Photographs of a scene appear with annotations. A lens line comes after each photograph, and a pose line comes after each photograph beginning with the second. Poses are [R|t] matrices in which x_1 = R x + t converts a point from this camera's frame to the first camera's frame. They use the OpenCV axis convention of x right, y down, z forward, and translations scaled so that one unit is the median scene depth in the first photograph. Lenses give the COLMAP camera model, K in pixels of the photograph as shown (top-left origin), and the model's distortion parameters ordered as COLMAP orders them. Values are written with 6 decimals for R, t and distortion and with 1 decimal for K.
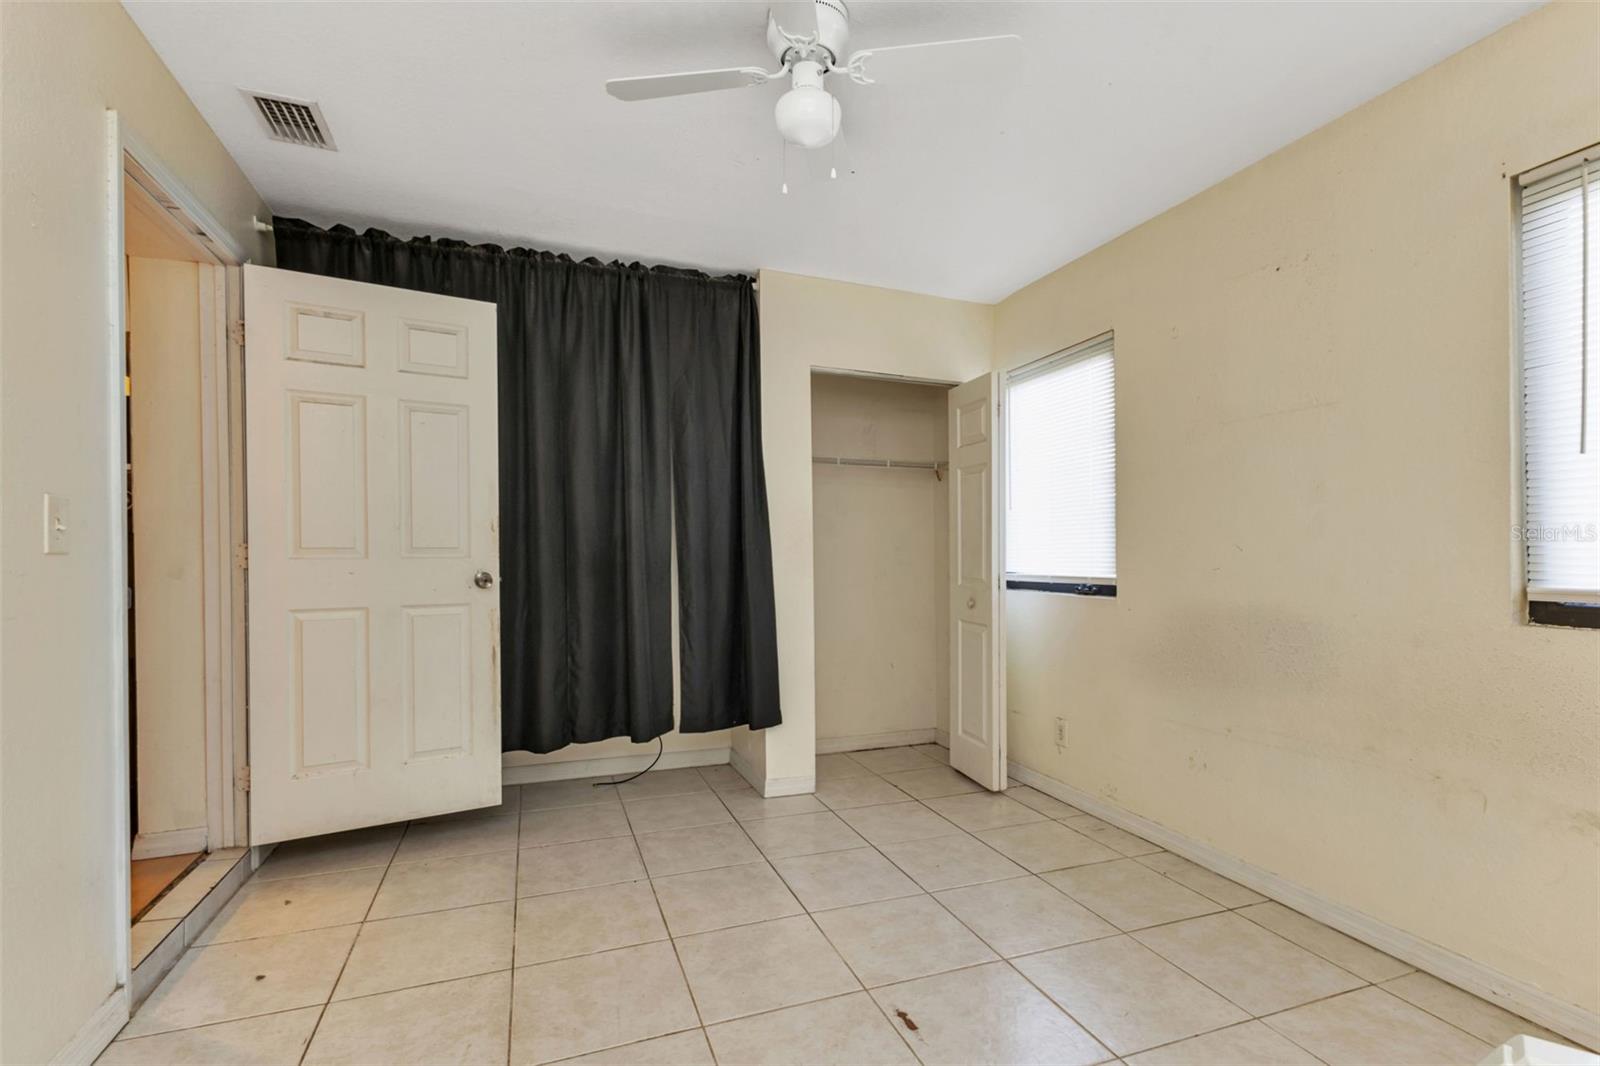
lens RADIAL K [[721.8, 0, 796.0], [0, 721.8, 548.3], [0, 0, 1]] dist [0.011196, -0.001376]
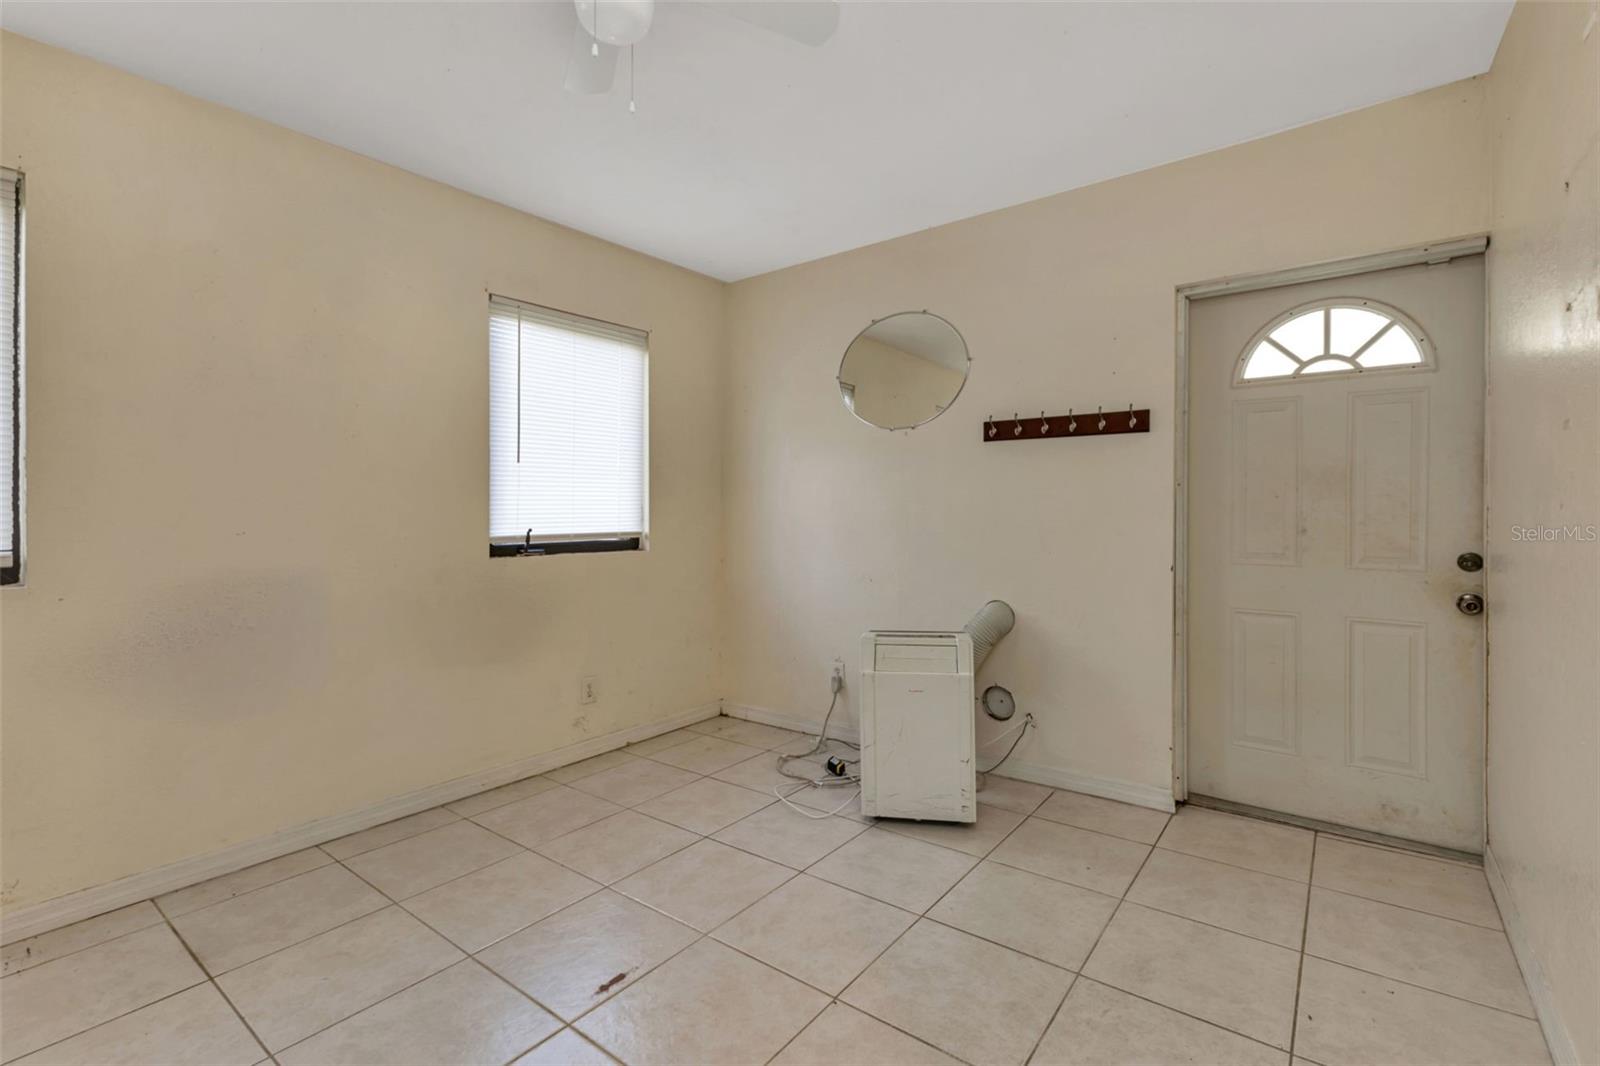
lens RADIAL K [[721.8, 0, 810.3], [0, 721.8, 521.9], [0, 0, 1]] dist [0.011196, -0.001376]
pose [[-0.551594, -0.003072, 0.834107, -0.749068], [-0.003879, 0.999992, 0.001117, 0.013339], [-0.834104, -0.002620, -0.551601, 1.198215]]
